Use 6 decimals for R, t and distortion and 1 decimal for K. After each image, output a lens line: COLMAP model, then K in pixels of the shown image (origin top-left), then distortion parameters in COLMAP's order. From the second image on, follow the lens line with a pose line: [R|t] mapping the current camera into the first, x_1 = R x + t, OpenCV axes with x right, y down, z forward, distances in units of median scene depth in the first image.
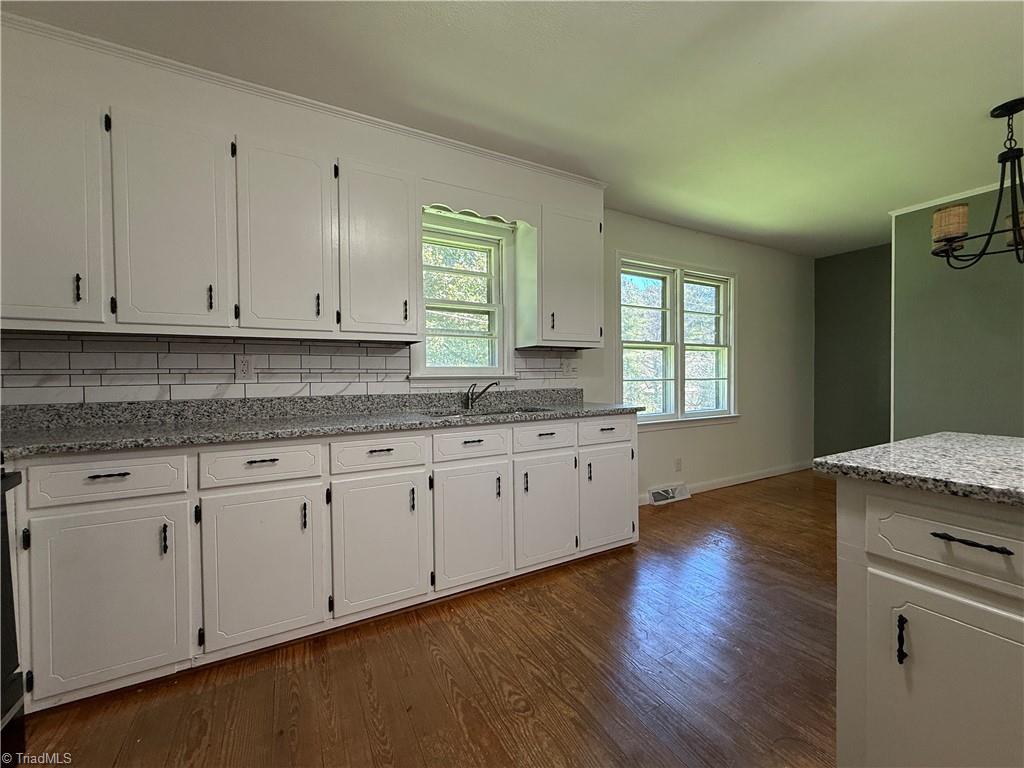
lens RADIAL K [[408.6, 0, 506.8], [0, 408.6, 380.4], [0, 0, 1]] dist [-0.002919, -0.000094]
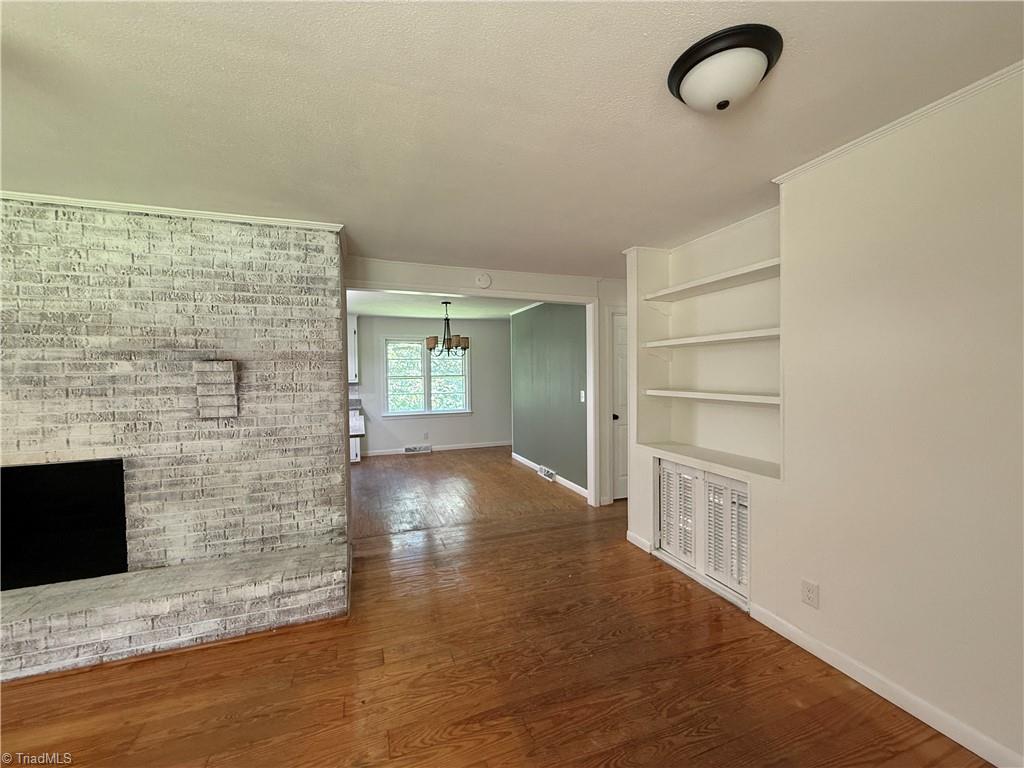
lens RADIAL K [[408.6, 0, 508.6], [0, 408.6, 382.6], [0, 0, 1]] dist [-0.002919, -0.000094]
pose [[0.987977, -0.001346, -0.154592, 1.660821], [0.002635, 0.999963, 0.008133, -0.107142], [0.154575, -0.008443, 0.987945, -1.368584]]
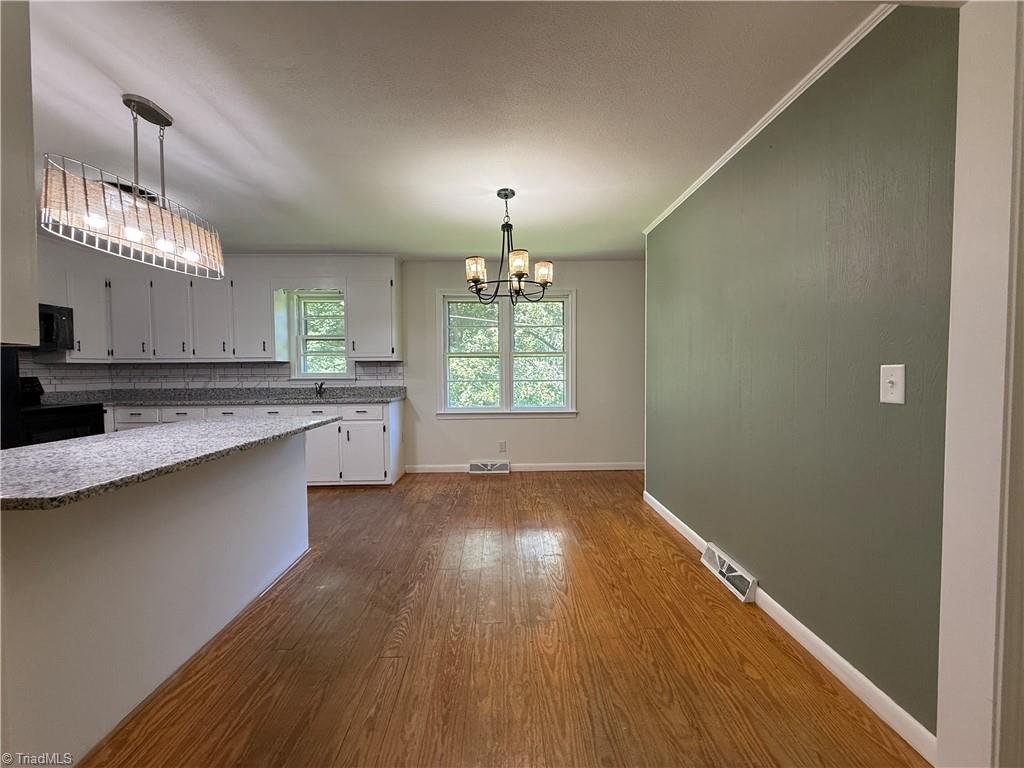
lens RADIAL K [[408.6, 0, 511.8], [0, 408.6, 380.9], [0, 0, 1]] dist [-0.002919, -0.000094]
pose [[0.887816, 0.012427, -0.460031, 1.509685], [-0.003796, 0.999799, 0.019683, -0.038619], [0.460183, -0.015729, 0.887685, -0.184594]]
